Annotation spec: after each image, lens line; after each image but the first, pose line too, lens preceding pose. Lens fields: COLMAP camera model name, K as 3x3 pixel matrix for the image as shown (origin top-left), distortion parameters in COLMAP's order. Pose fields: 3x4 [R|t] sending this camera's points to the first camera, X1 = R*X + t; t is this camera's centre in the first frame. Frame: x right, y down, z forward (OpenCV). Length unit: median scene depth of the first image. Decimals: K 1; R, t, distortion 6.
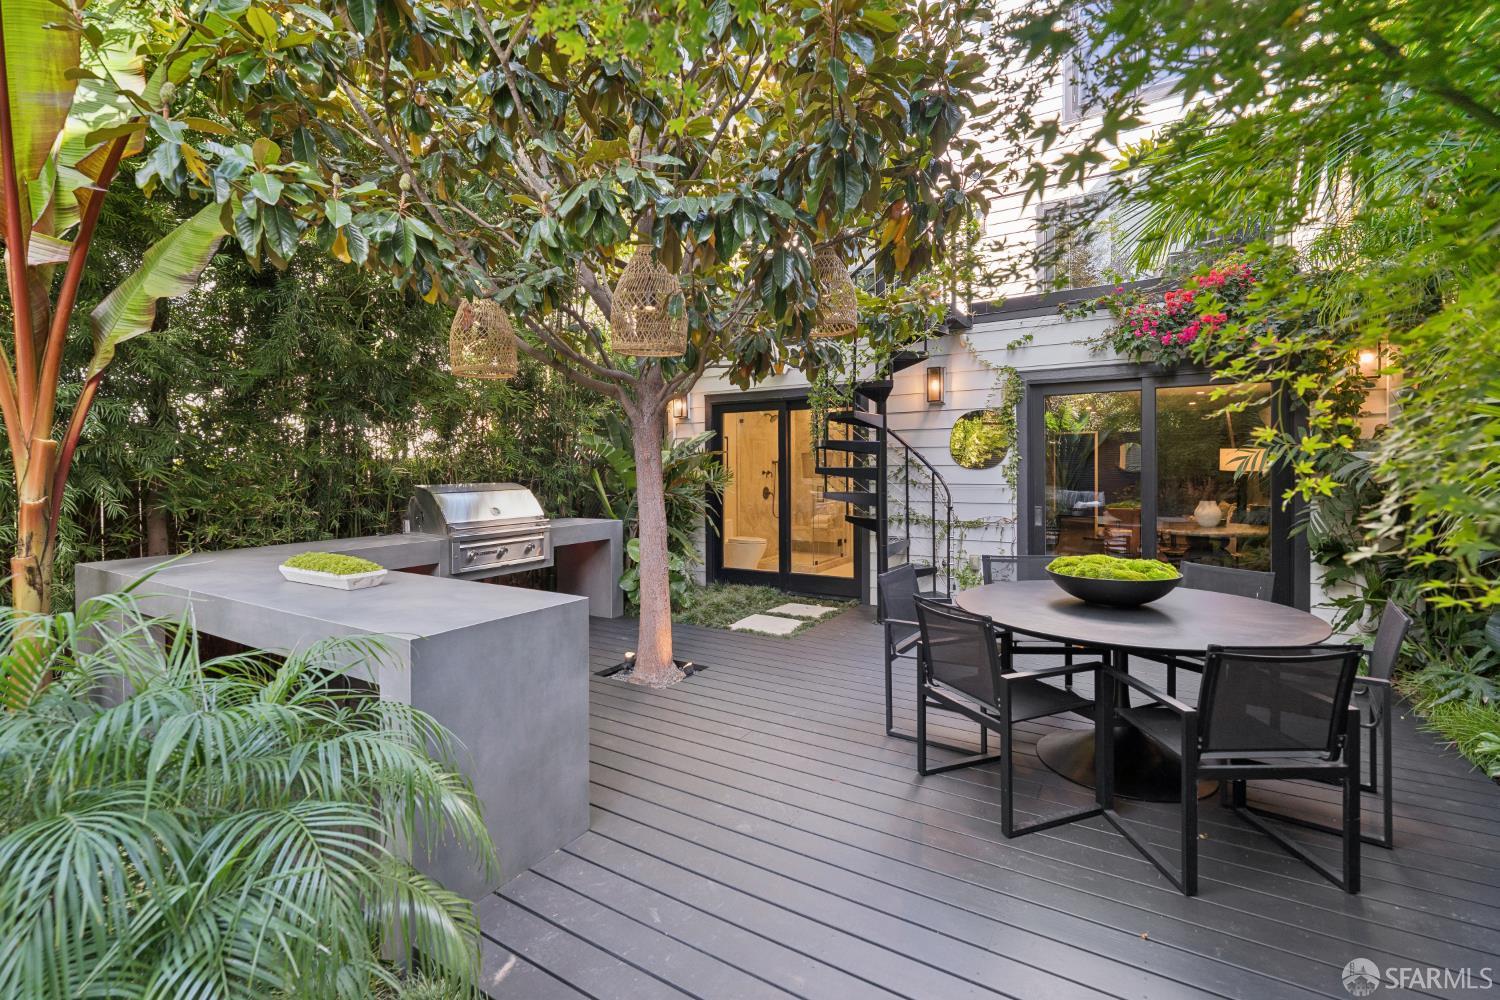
lens RADIAL K [[646.6, 0, 736.3], [0, 646.6, 470.4], [0, 0, 1]] dist [0.003870, -0.000143]
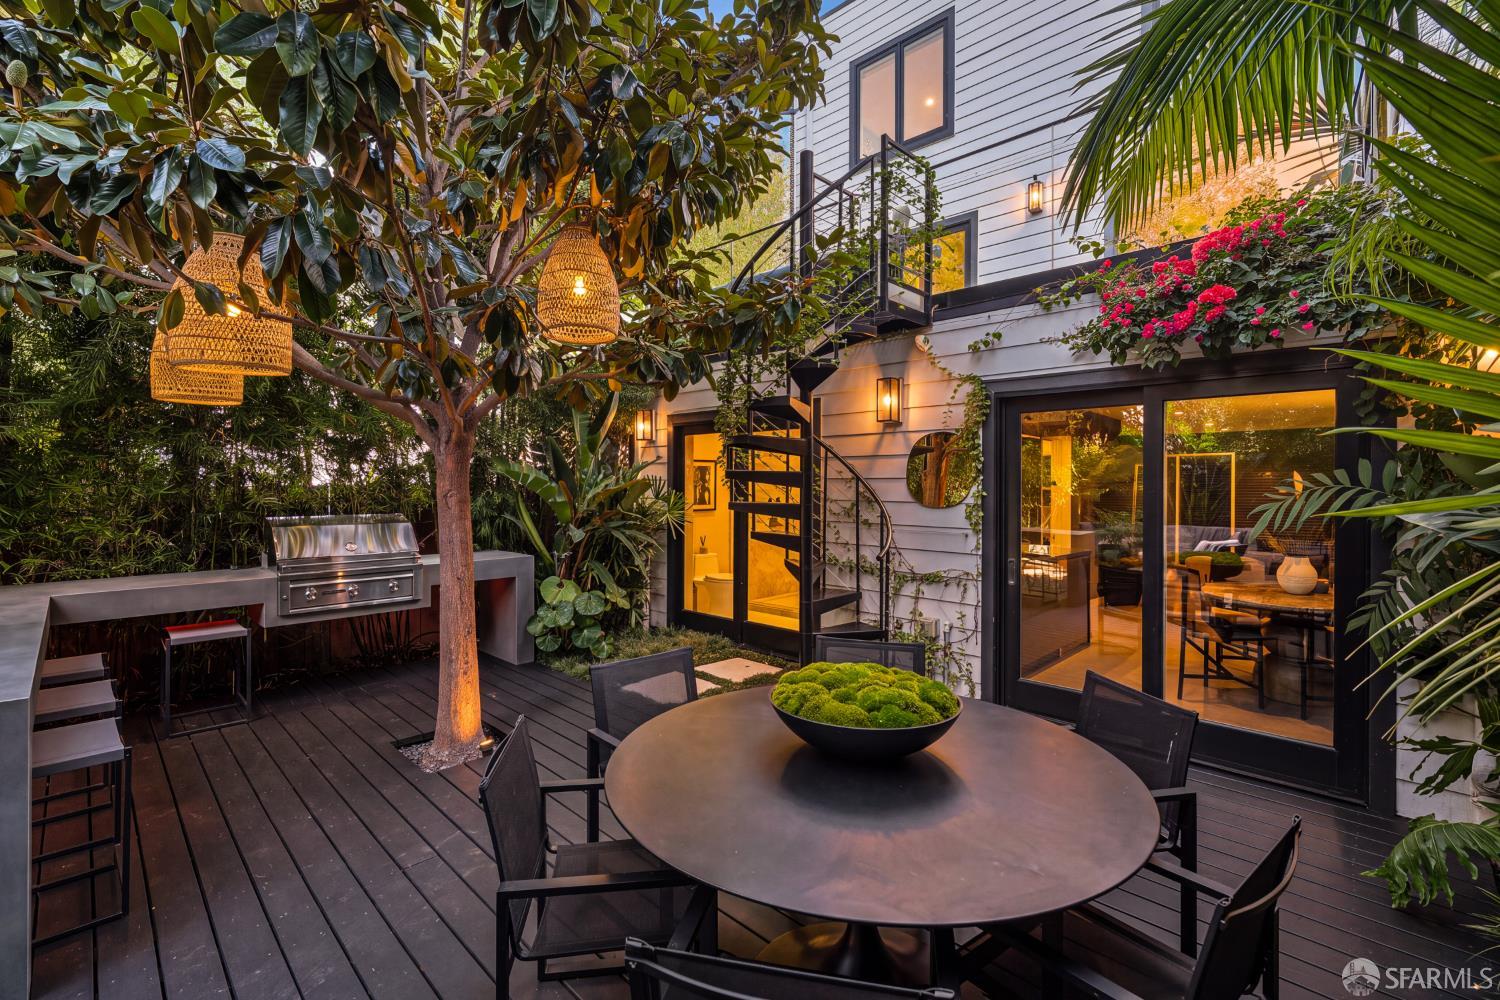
lens RADIAL K [[646.6, 0, 748.6], [0, 646.6, 484.6], [0, 0, 1]] dist [0.003870, -0.000143]
pose [[0.977669, 0.012815, -0.209760, 0.352507], [-0.013607, 0.999905, -0.002336, -0.028230], [0.209710, 0.005138, 0.977750, 0.215695]]
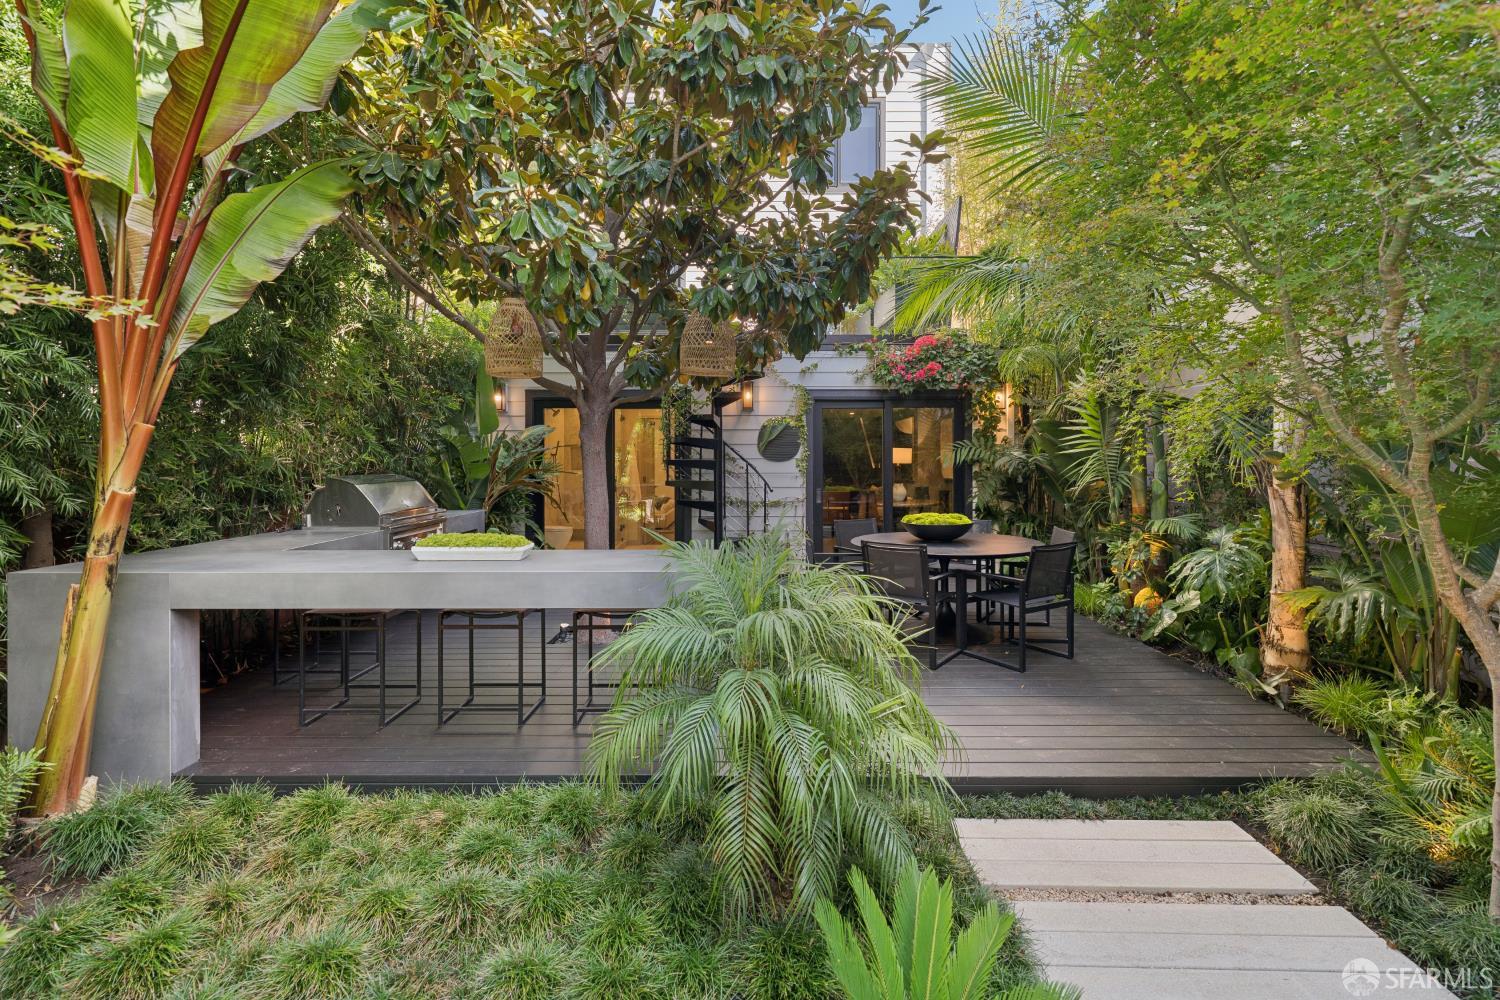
lens RADIAL K [[646.6, 0, 742.7], [0, 646.6, 461.6], [0, 0, 1]] dist [0.003870, -0.000143]
pose [[0.861722, 0.003310, 0.507370, -0.400405], [-0.001629, 0.999992, -0.003756, 0.003655], [-0.507378, 0.002410, 0.861720, -0.109278]]
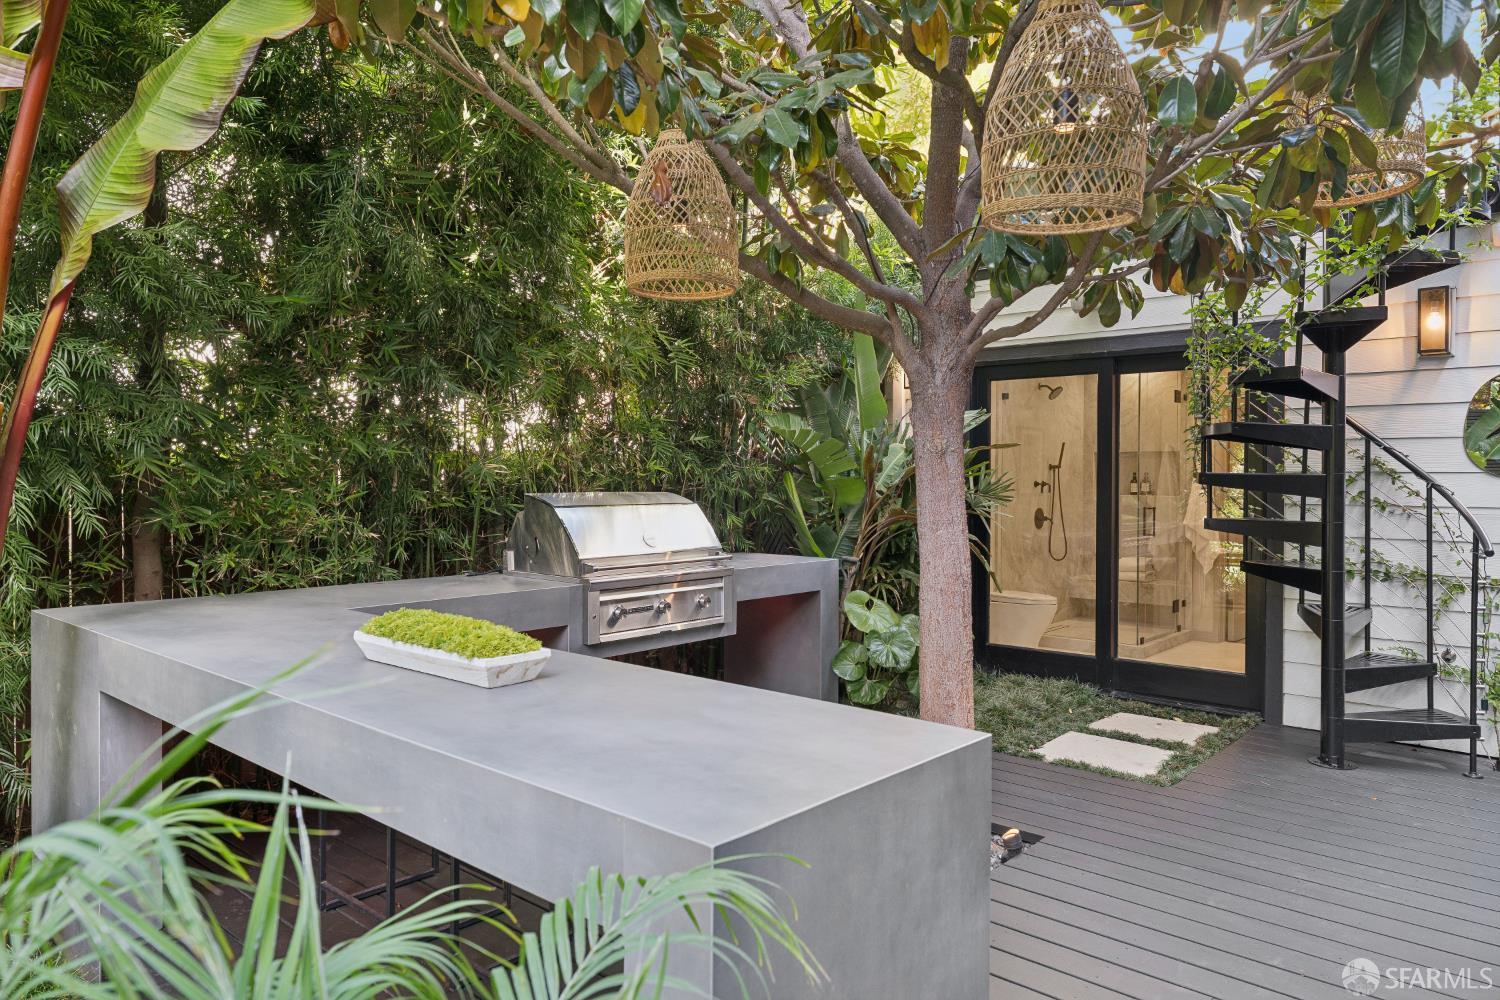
lens RADIAL K [[984.6, 0, 757.9], [0, 984.6, 486.8], [0, 0, 1]] dist [0.011973, -0.002581]
pose [[0.986086, 0.013999, -0.165648, -0.119548], [-0.013249, 0.999896, 0.005627, 0.008152], [0.165710, -0.003354, 0.986169, 0.121706]]
